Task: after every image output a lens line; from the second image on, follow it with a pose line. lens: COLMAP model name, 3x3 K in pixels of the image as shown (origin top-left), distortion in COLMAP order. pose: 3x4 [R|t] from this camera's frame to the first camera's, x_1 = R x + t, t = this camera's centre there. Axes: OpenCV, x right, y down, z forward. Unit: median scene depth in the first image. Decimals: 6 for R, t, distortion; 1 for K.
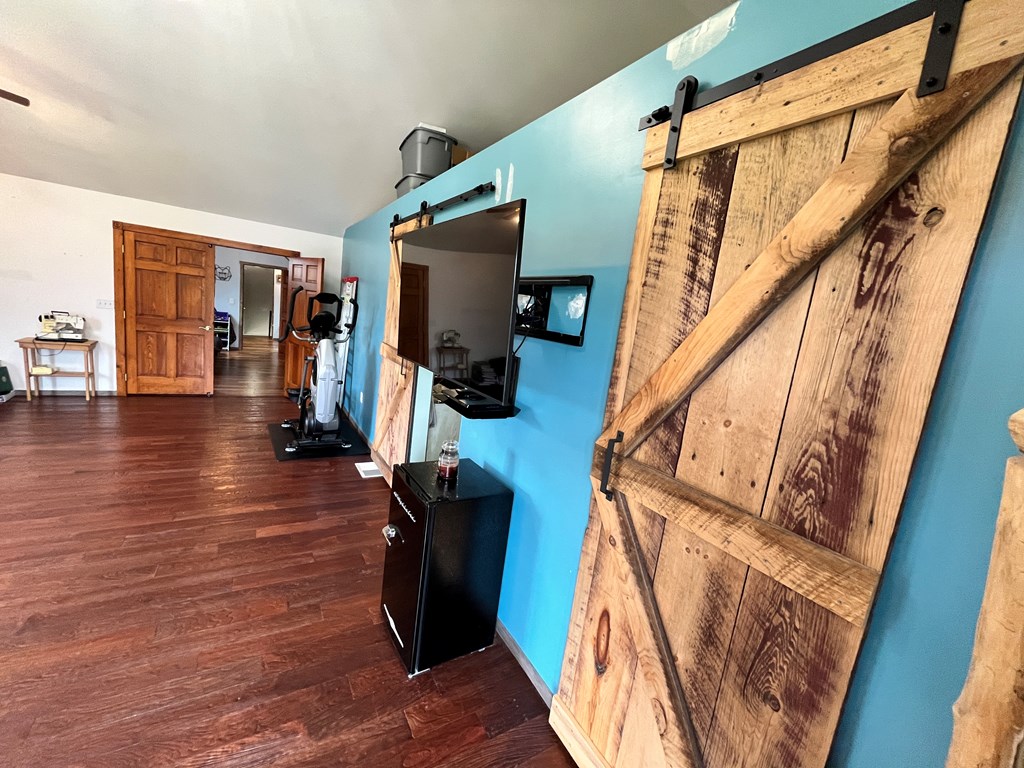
lens RADIAL K [[415.4, 0, 510.2], [0, 415.4, 382.6], [0, 0, 1]] dist [-0.003631, 0.000158]
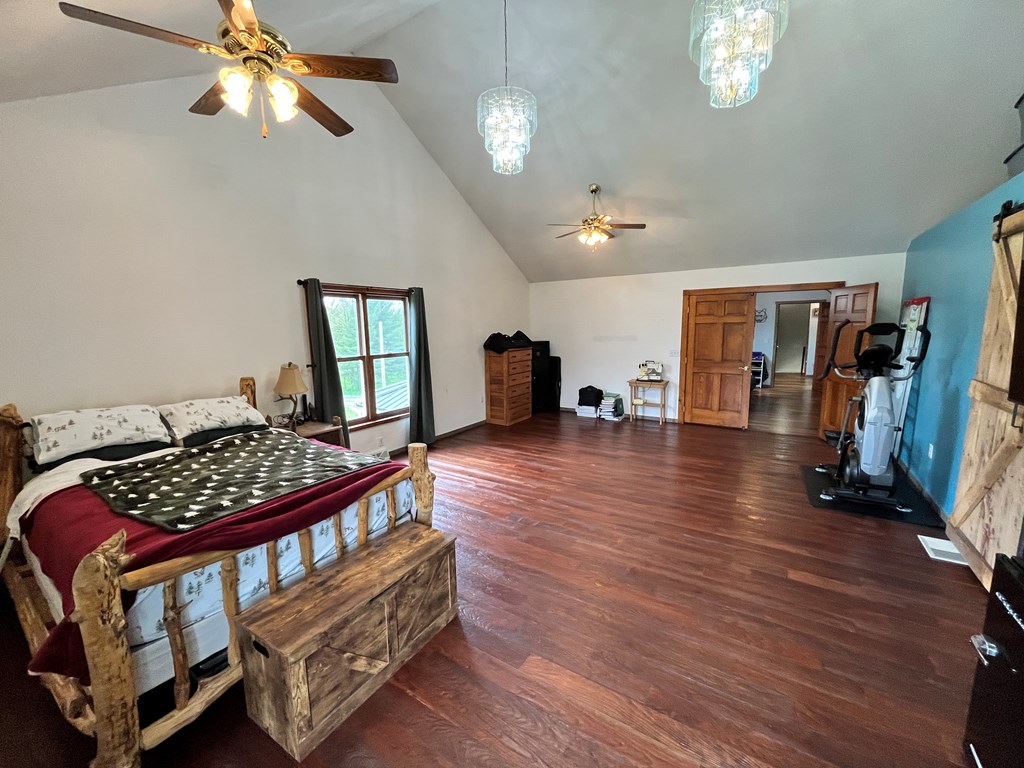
lens RADIAL K [[415.4, 0, 509.1], [0, 415.4, 384.8], [0, 0, 1]] dist [-0.003631, 0.000158]
pose [[0.424876, -0.001537, -0.905250, 0.003286], [-0.072563, 0.996723, -0.035750, -0.002584], [0.902339, 0.080877, 0.423372, -0.038029]]
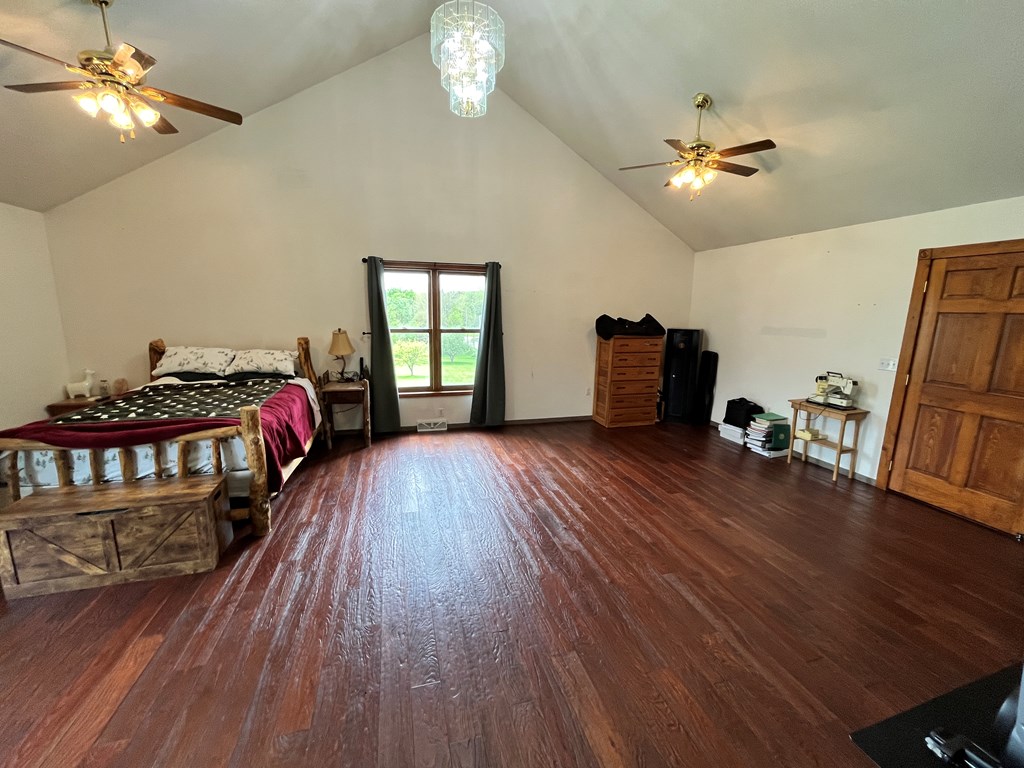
lens RADIAL K [[415.4, 0, 510.2], [0, 415.4, 385.0], [0, 0, 1]] dist [-0.003631, 0.000158]
pose [[-0.259576, 0.049939, -0.964431, -0.076477], [-0.200996, 0.973999, 0.104533, -0.095702], [0.944574, 0.220981, -0.242789, 0.547475]]
